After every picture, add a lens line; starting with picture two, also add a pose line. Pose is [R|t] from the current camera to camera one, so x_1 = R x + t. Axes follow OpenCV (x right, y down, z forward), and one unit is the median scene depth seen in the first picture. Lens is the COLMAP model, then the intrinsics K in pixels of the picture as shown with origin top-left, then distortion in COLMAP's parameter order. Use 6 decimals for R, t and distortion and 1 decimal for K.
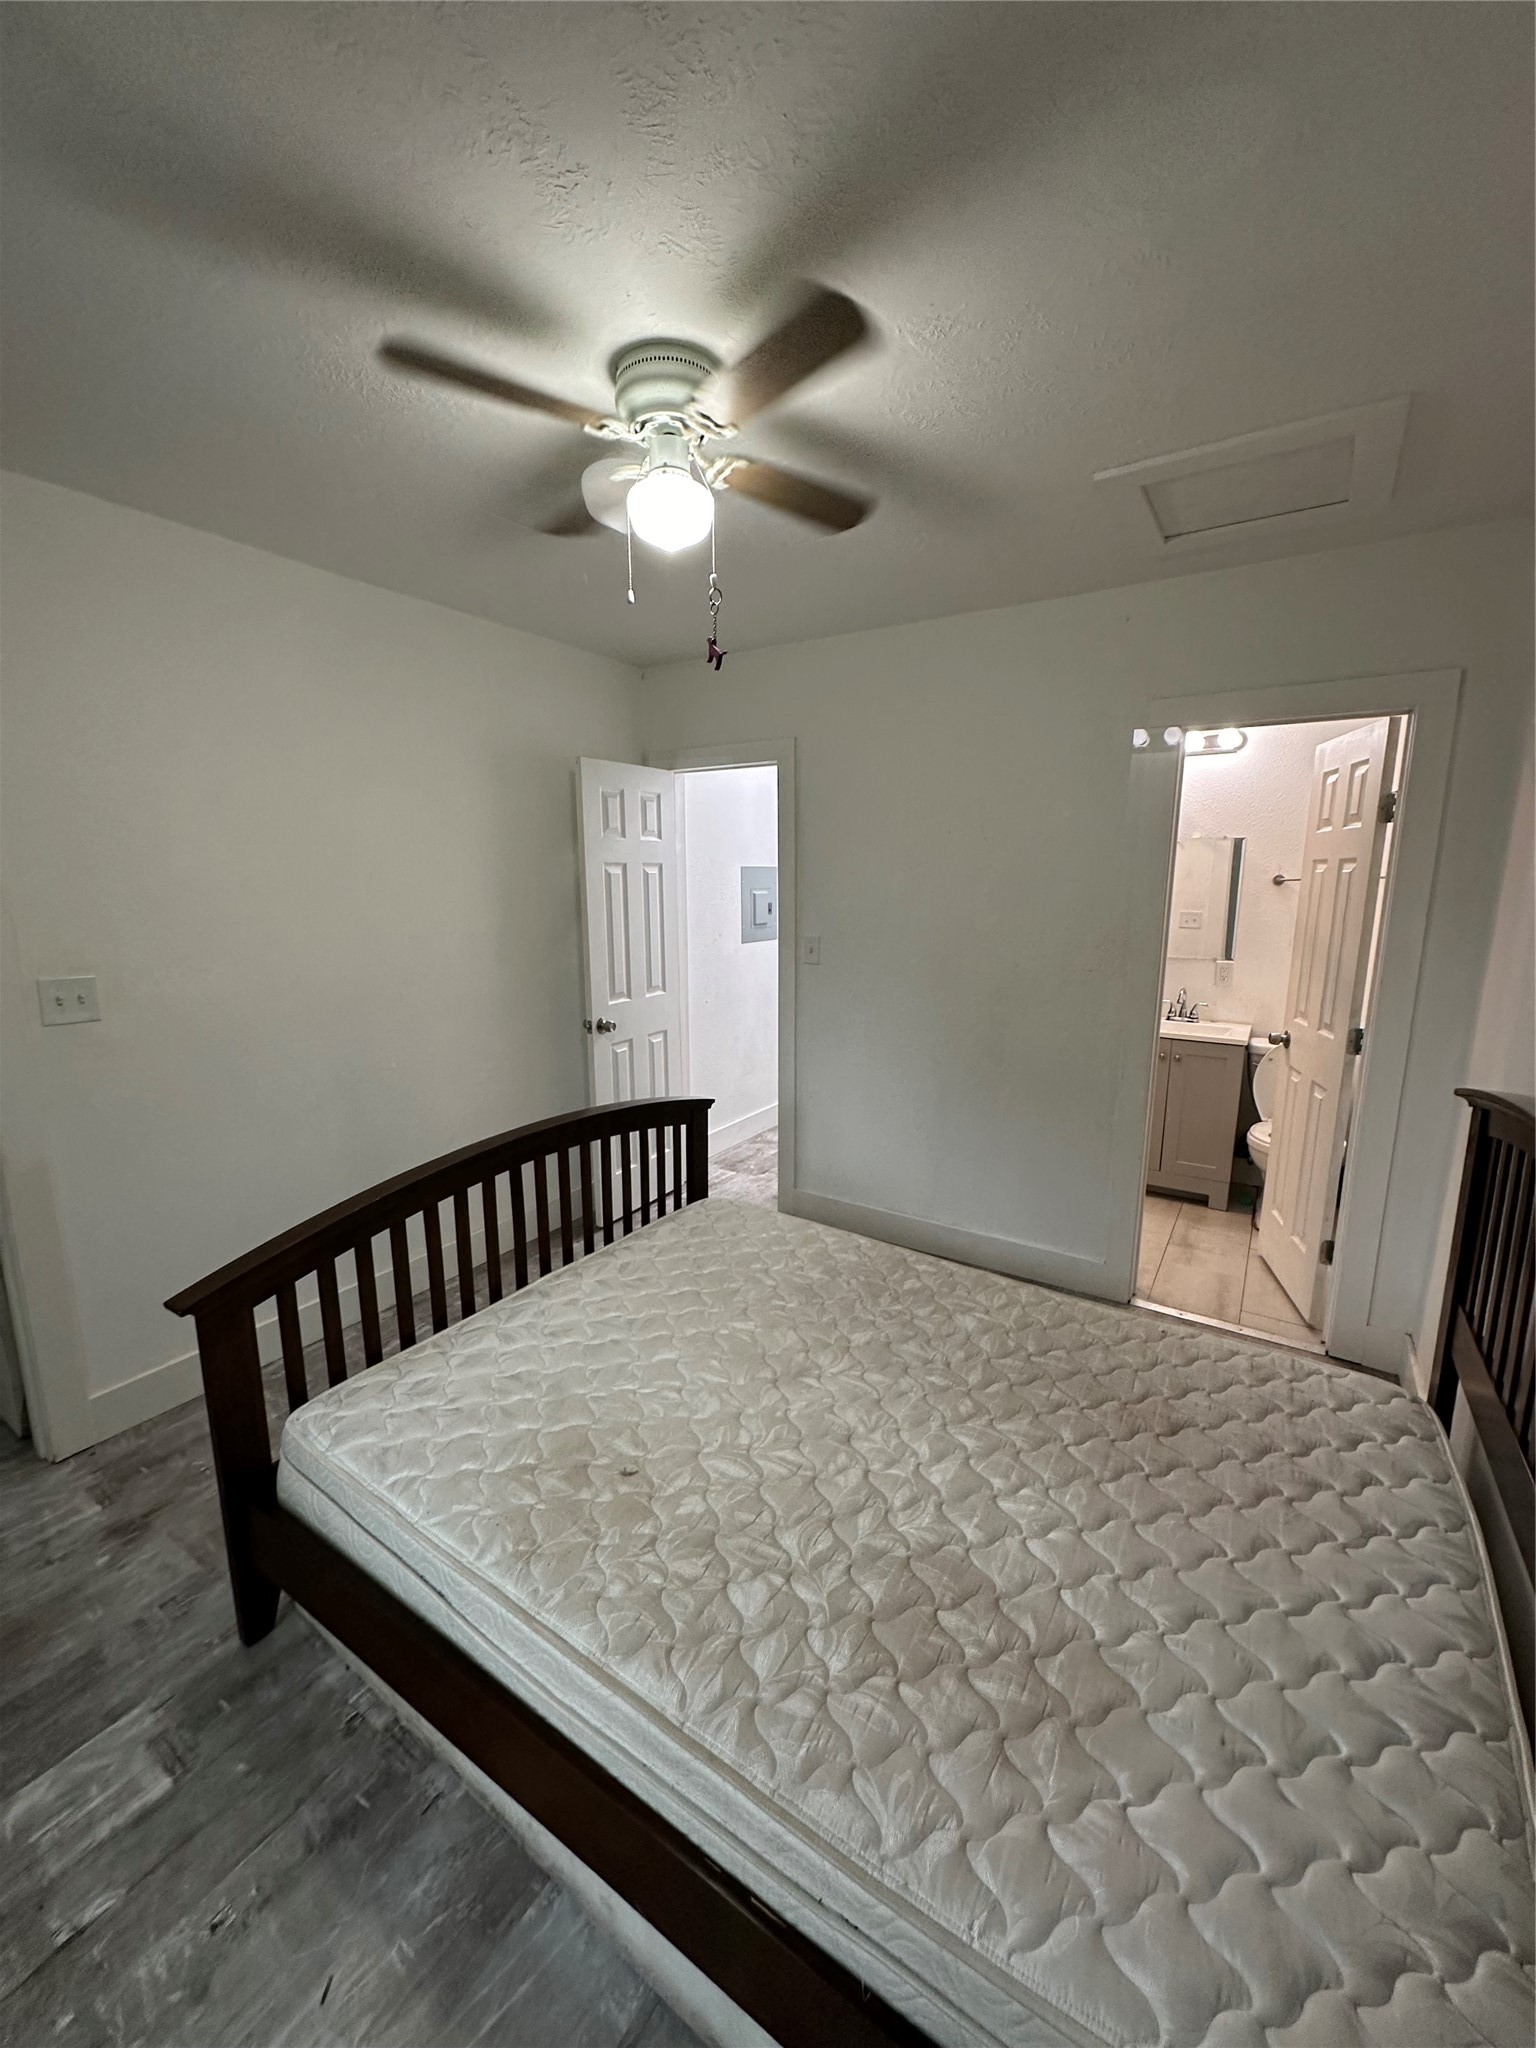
lens RADIAL K [[812.7, 0, 776.5], [0, 812.7, 1015.3], [0, 0, 1]] dist [-0.002086, 0.000556]
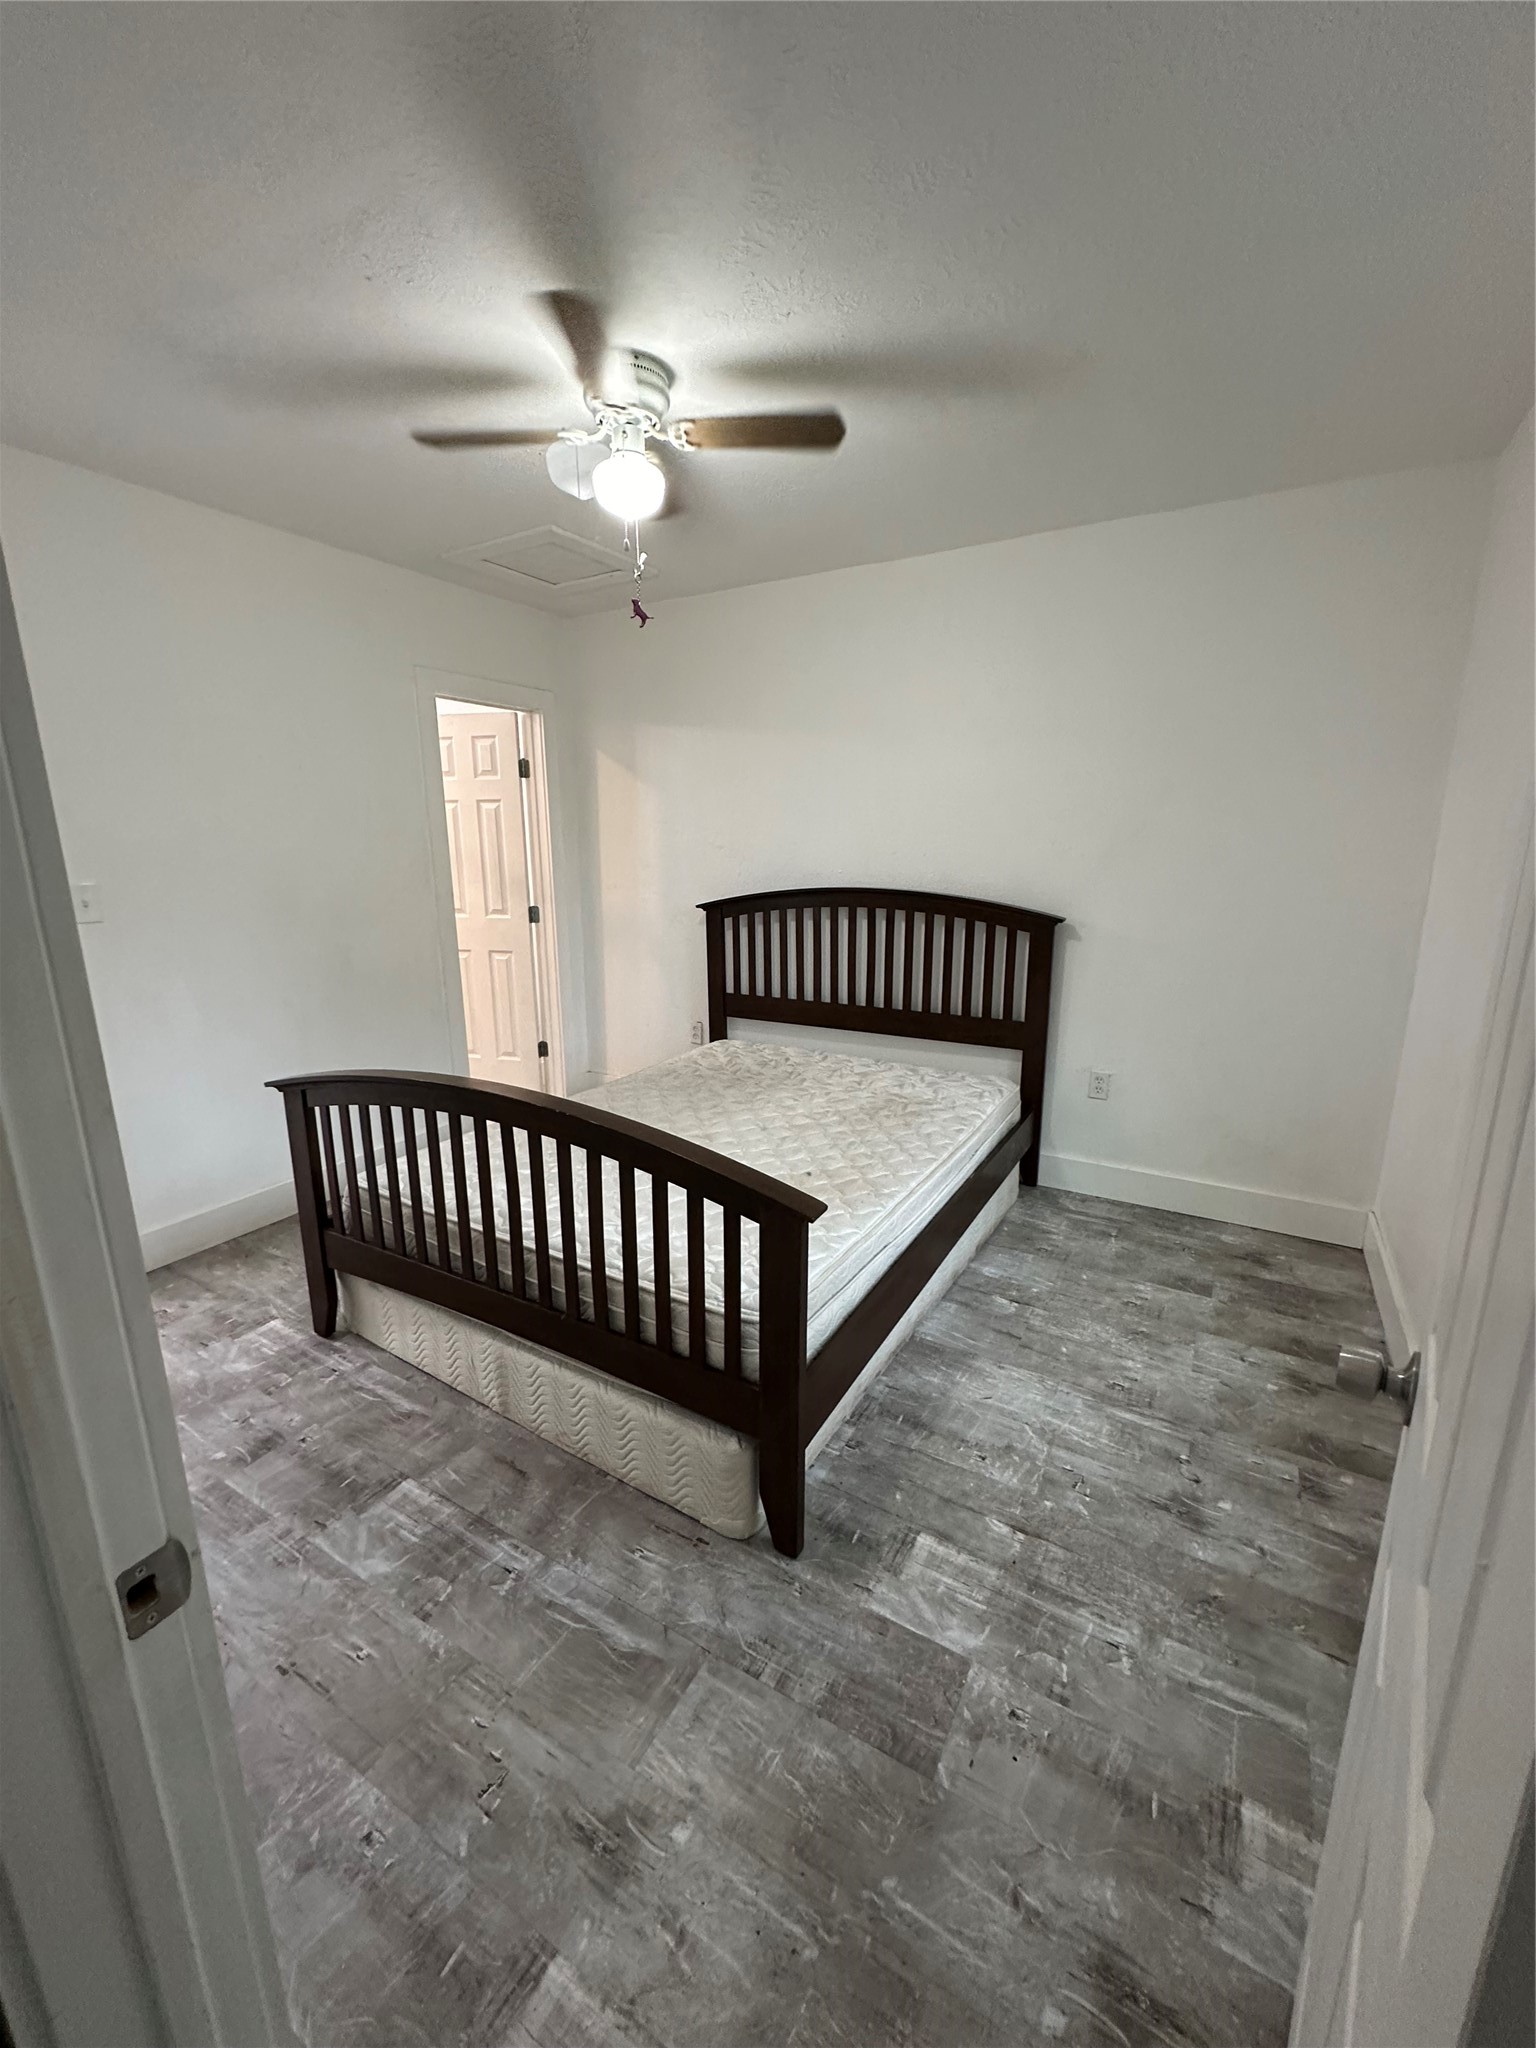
lens RADIAL K [[812.7, 0, 768.0], [0, 812.7, 1026.6], [0, 0, 1]] dist [-0.002086, 0.000556]
pose [[-0.041973, -0.220933, 0.974385, -1.821373], [0.186813, 0.956310, 0.224882, -0.081457], [-0.981498, 0.191467, 0.001134, 1.129506]]
